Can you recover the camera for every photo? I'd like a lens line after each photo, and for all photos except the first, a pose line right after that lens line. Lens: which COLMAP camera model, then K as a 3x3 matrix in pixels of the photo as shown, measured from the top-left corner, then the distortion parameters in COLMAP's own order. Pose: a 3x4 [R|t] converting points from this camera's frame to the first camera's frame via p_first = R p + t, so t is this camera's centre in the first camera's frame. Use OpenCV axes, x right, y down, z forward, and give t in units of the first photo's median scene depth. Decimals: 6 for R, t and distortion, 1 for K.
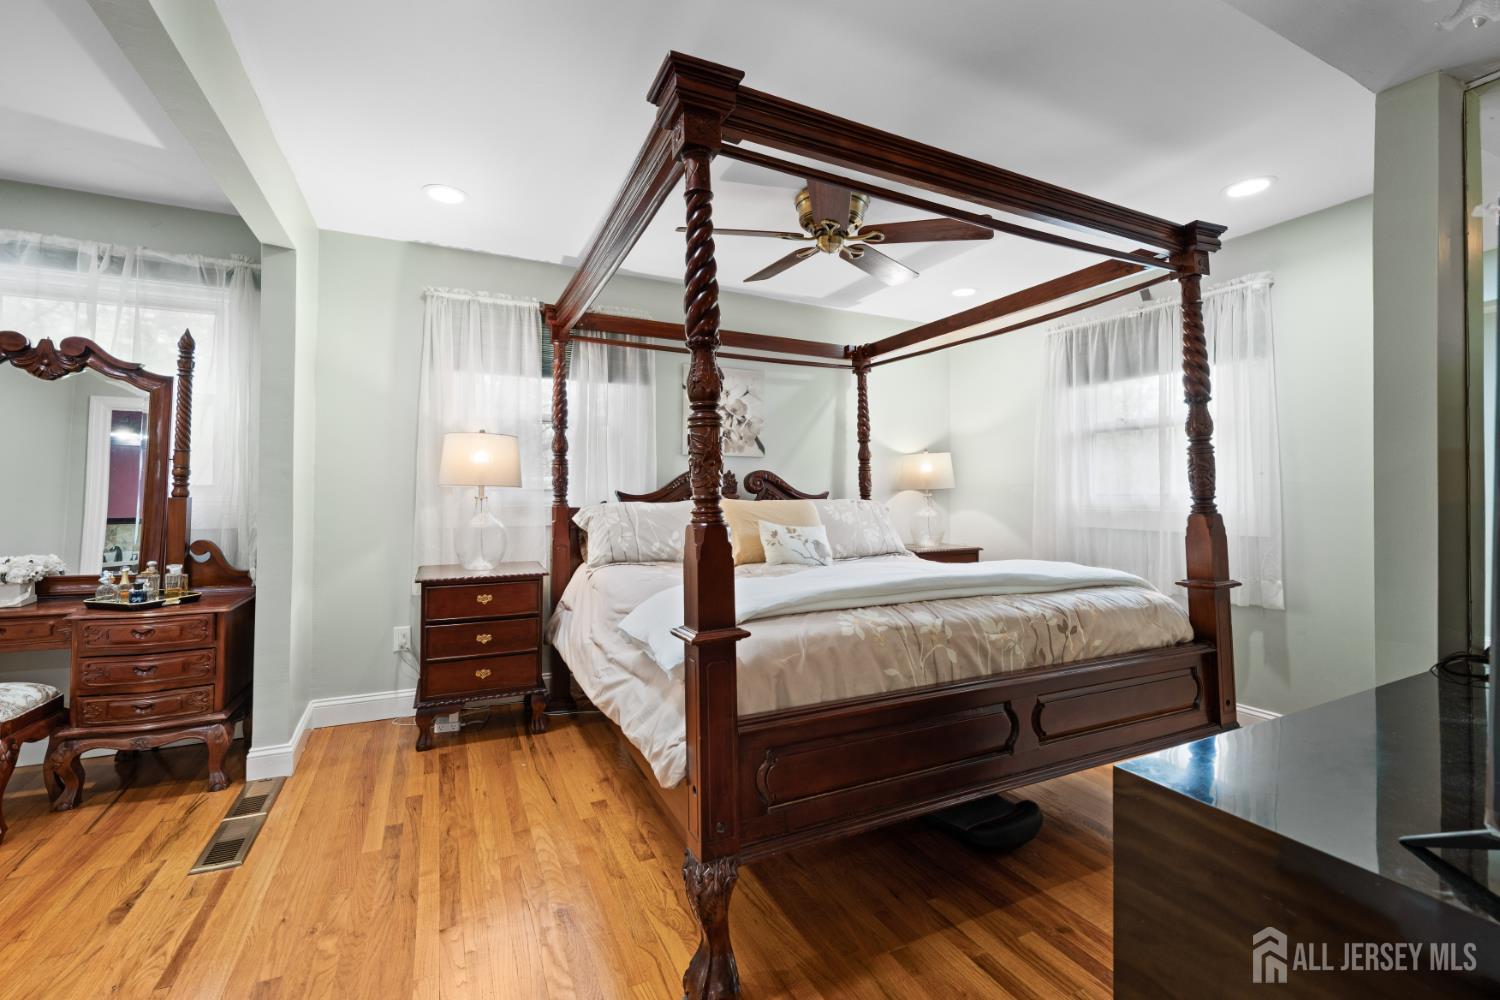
lens RADIAL K [[639.4, 0, 746.1], [0, 639.4, 478.9], [0, 0, 1]] dist [-0.002866, -0.000320]
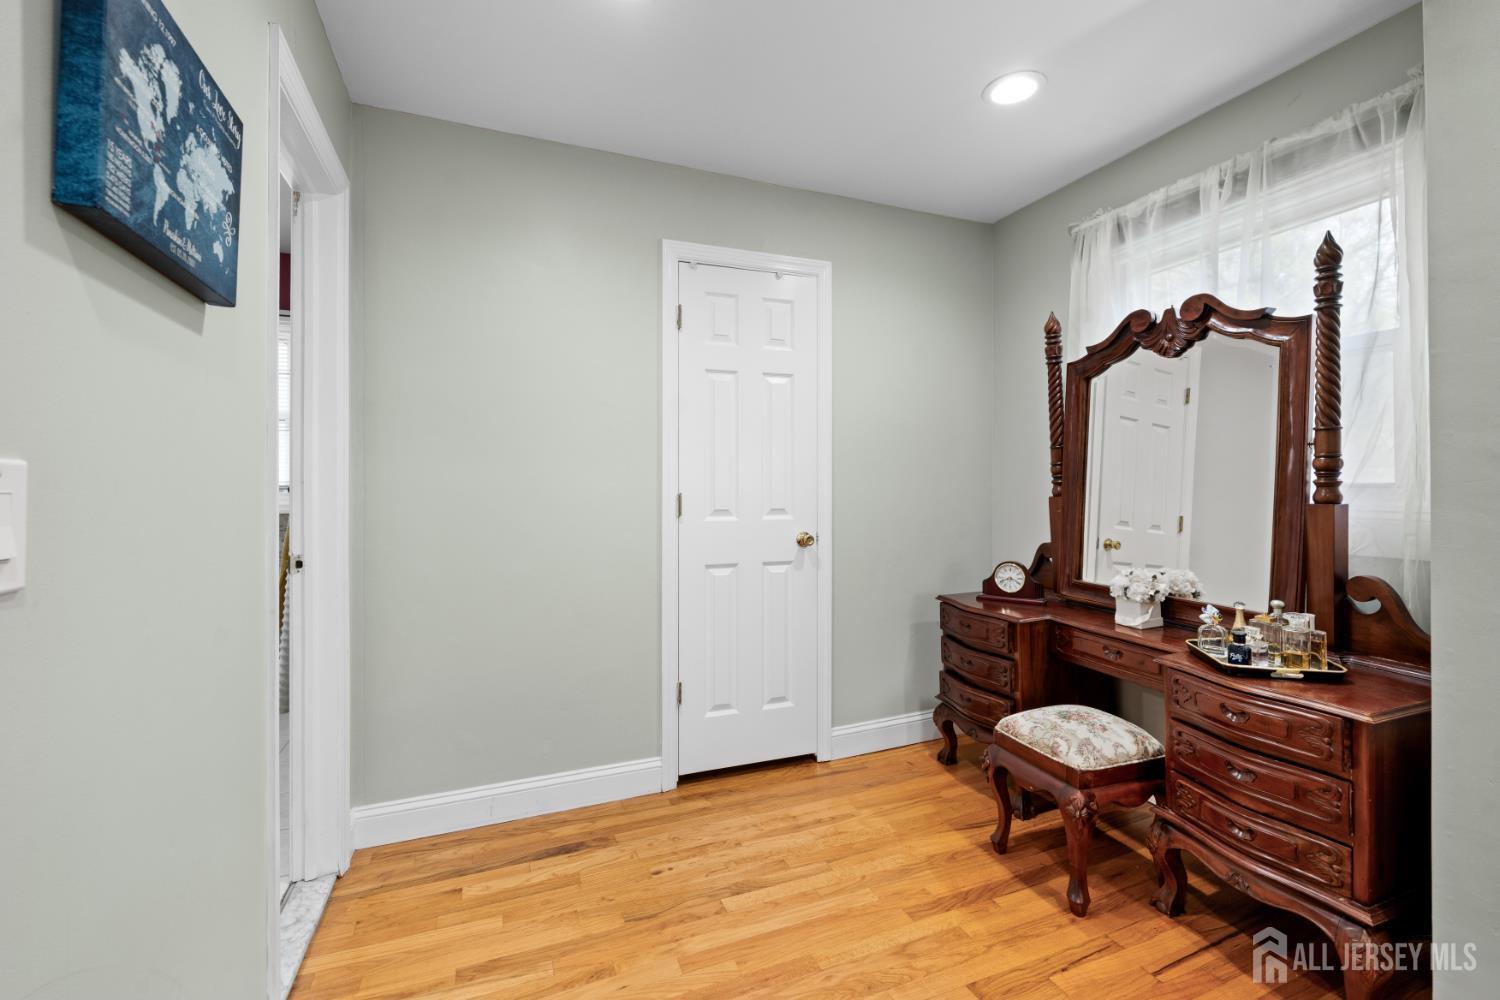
lens RADIAL K [[639.4, 0, 746.1], [0, 639.4, 478.9], [0, 0, 1]] dist [-0.002866, -0.000320]
pose [[-0.061921, -0.014620, -0.997974, -0.234707], [0.018212, 0.999710, -0.015775, 0.004132], [0.997915, -0.019152, -0.061637, 0.486069]]
